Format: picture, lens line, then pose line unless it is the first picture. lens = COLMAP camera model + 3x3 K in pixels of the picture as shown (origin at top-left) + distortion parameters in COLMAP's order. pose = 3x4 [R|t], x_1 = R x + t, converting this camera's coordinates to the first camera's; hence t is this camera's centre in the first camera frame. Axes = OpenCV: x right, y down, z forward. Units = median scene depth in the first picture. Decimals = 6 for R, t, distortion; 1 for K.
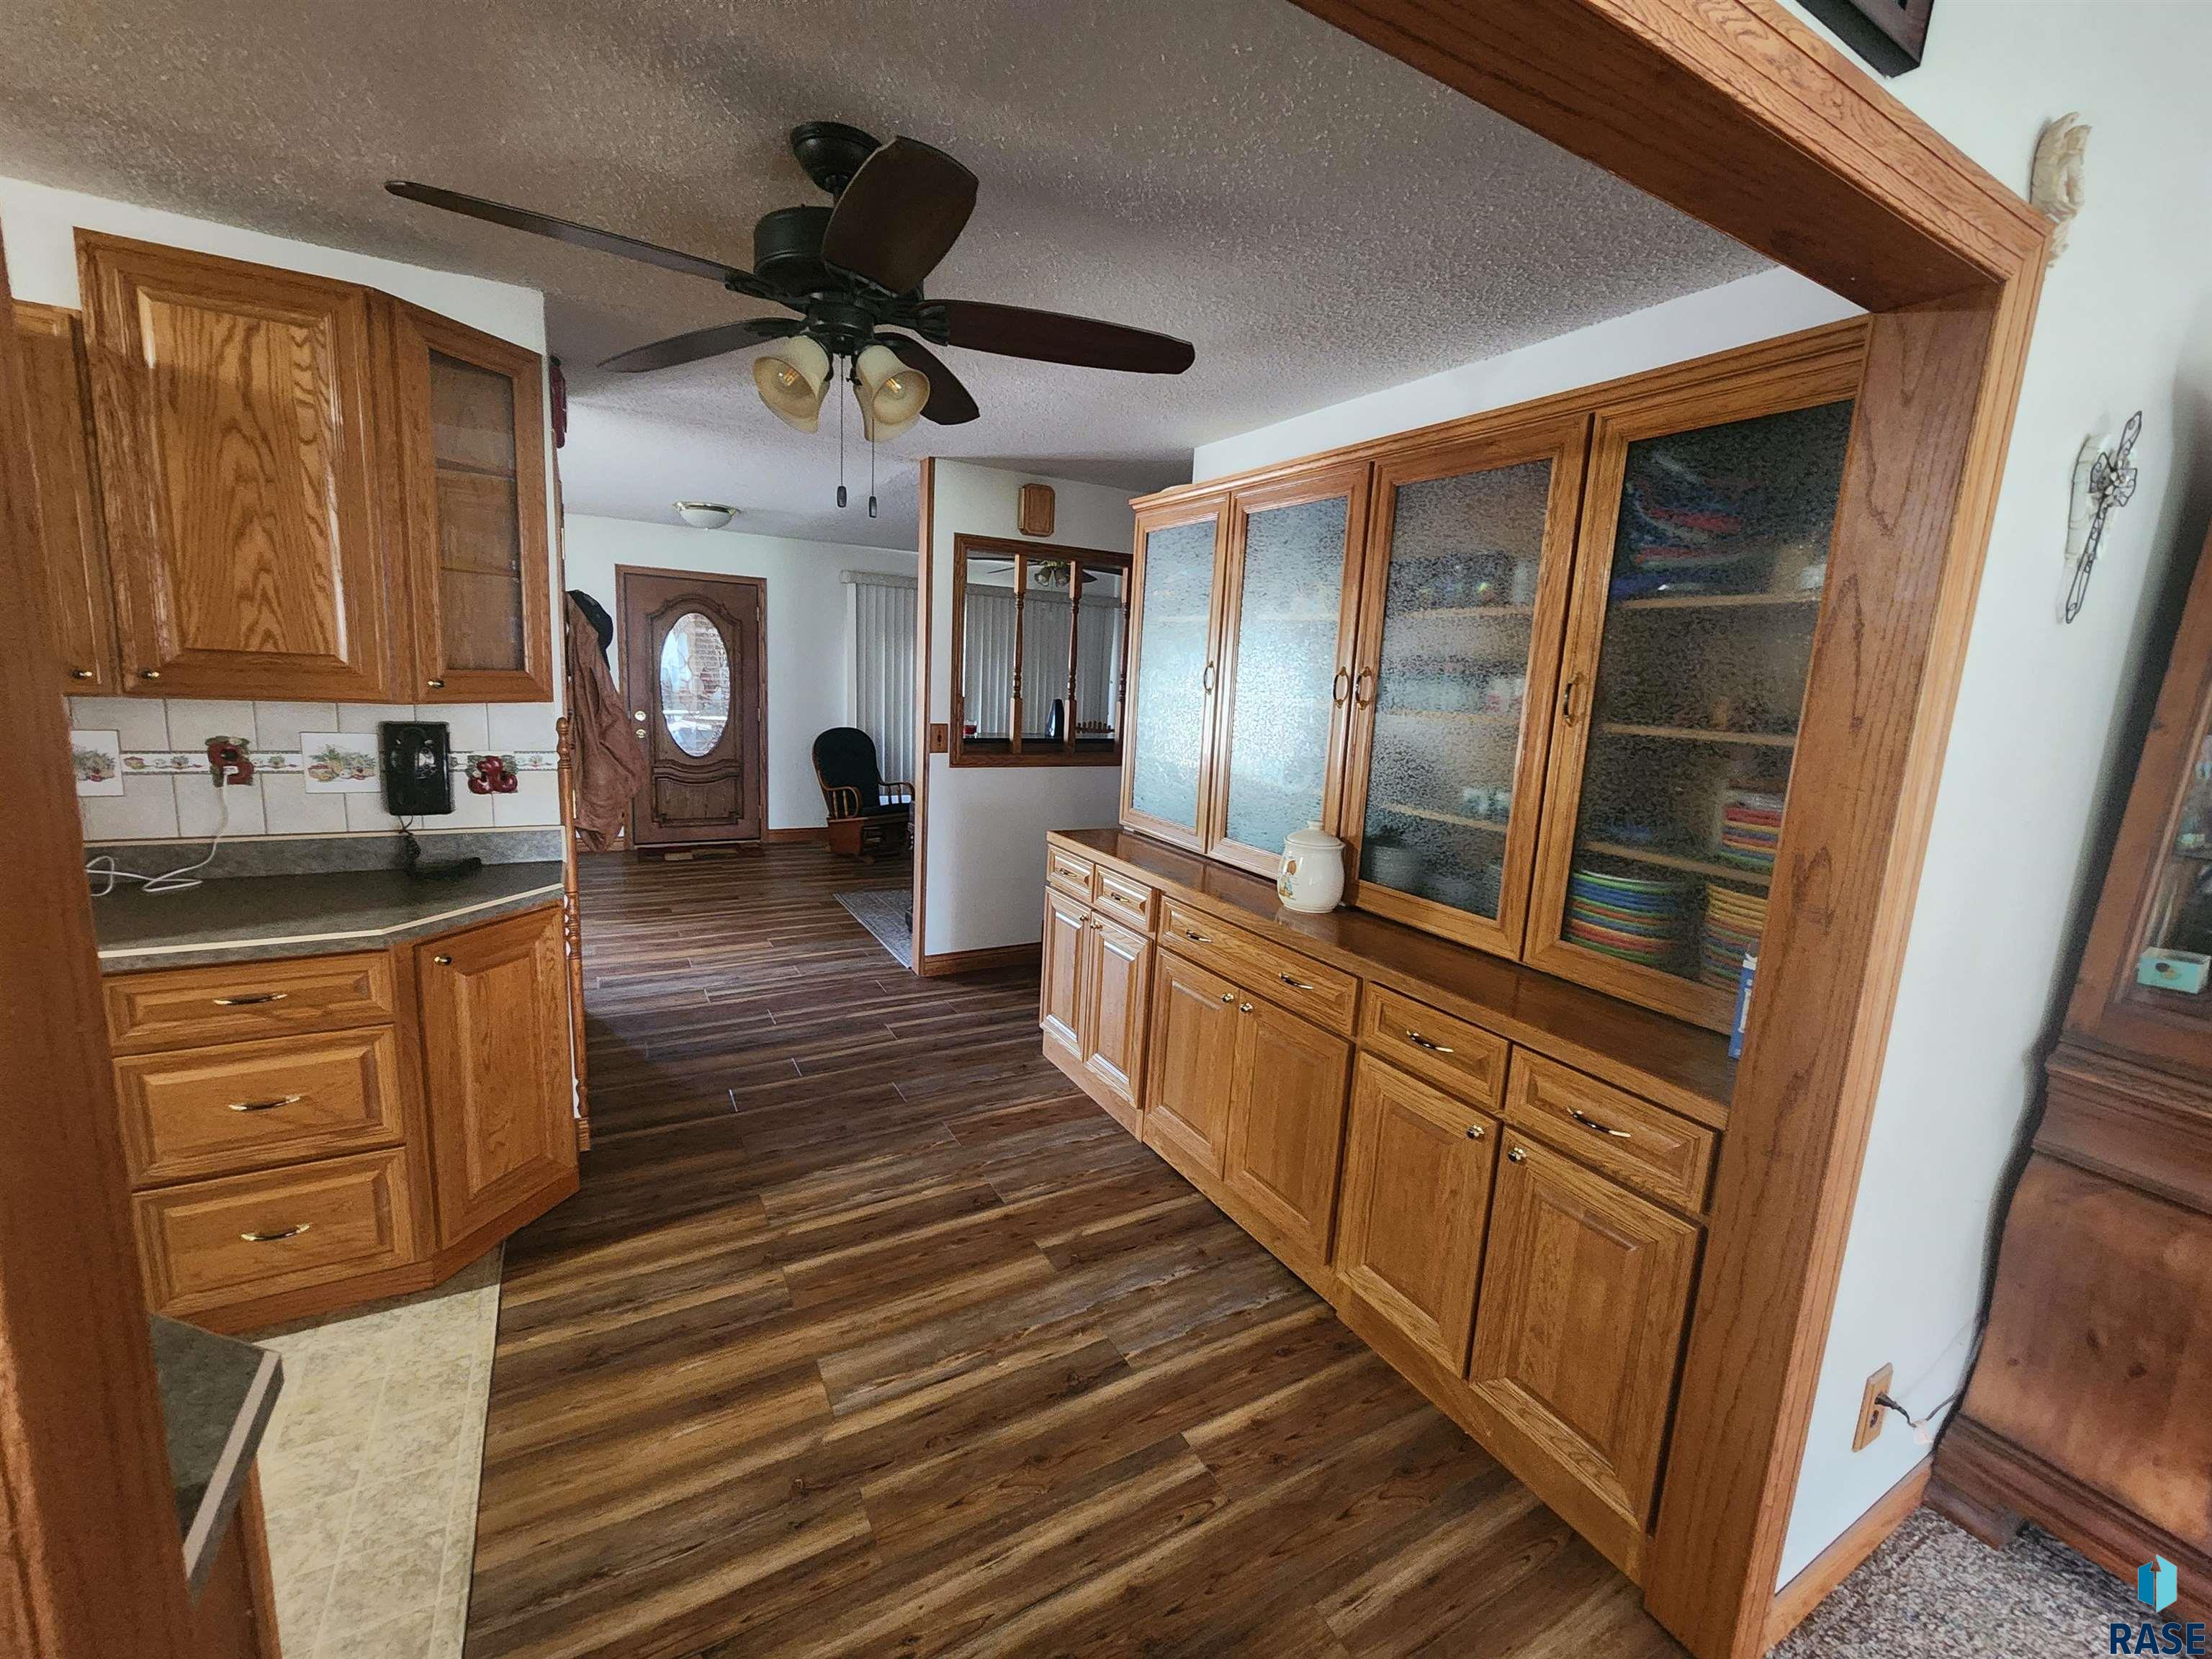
lens RADIAL K [[916.5, 0, 1106.1], [0, 916.5, 822.3], [0, 0, 1]] dist [0.001573, -0.000086]
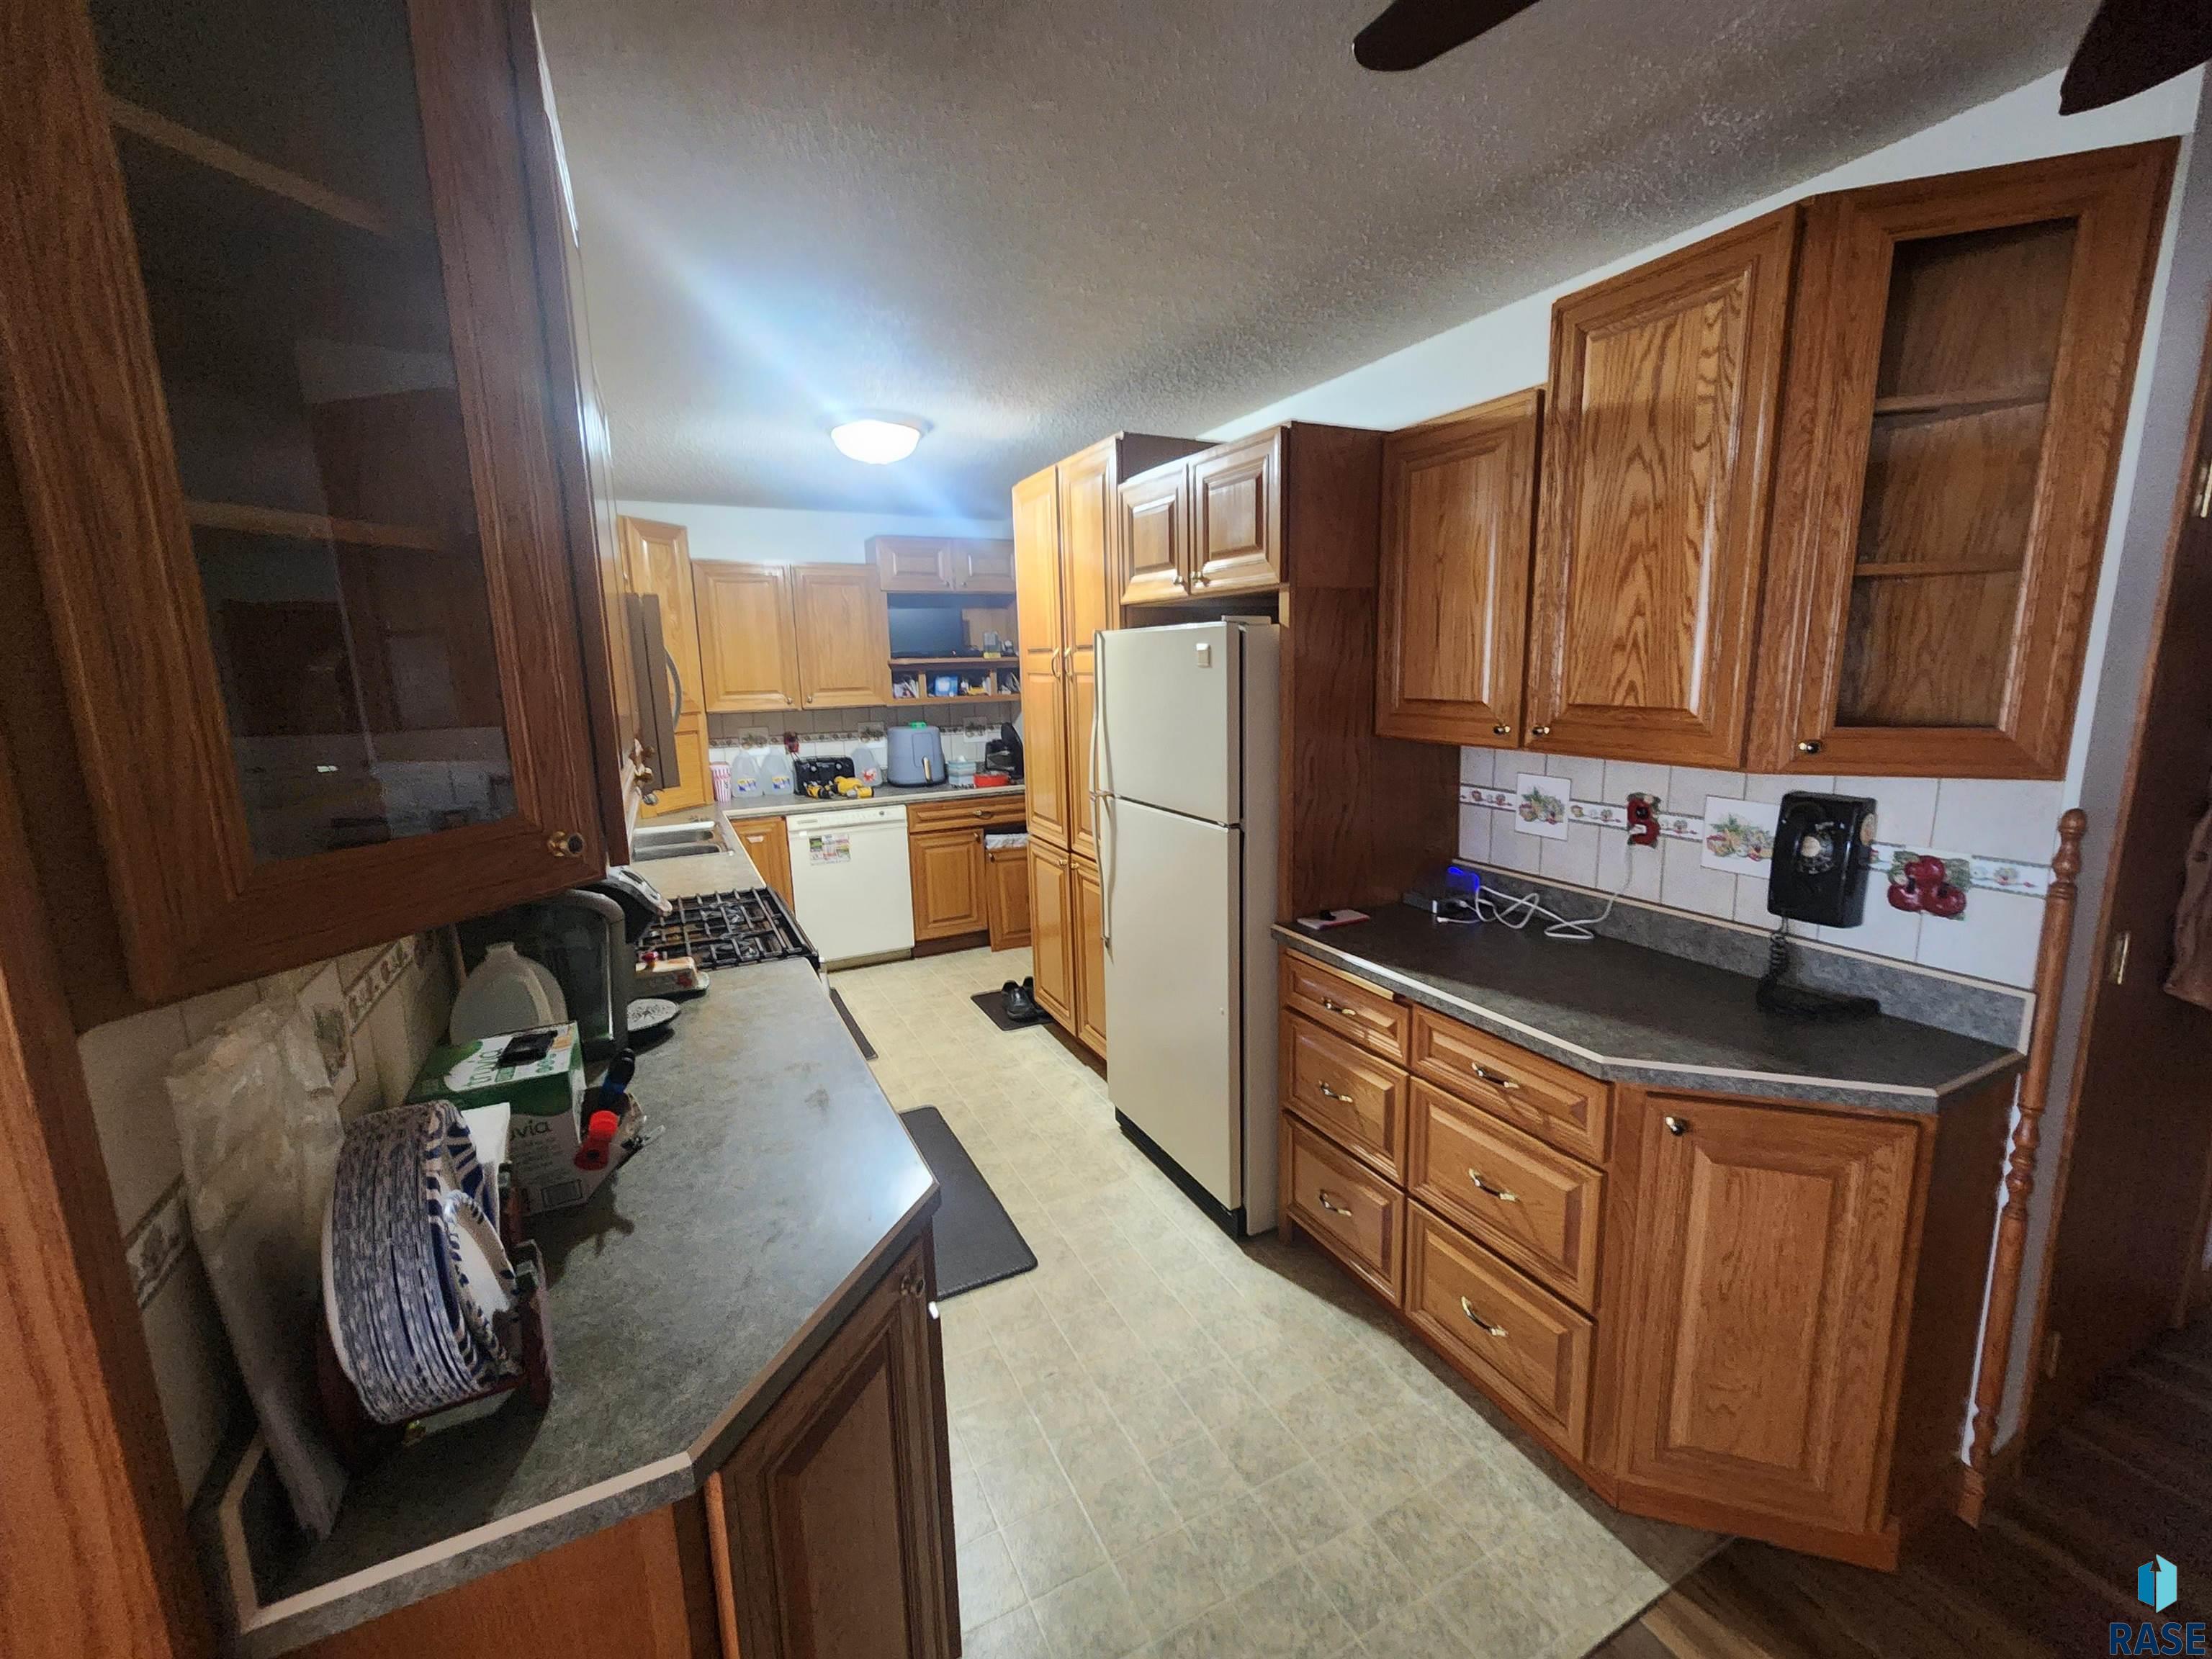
lens RADIAL K [[916.5, 0, 1113.0], [0, 916.5, 821.7], [0, 0, 1]] dist [0.001573, -0.000086]
pose [[-0.046848, 0.125558, -0.990980, -0.008732], [-0.145762, 0.980591, 0.131132, -0.117636], [0.988210, 0.150590, -0.027637, 0.538800]]
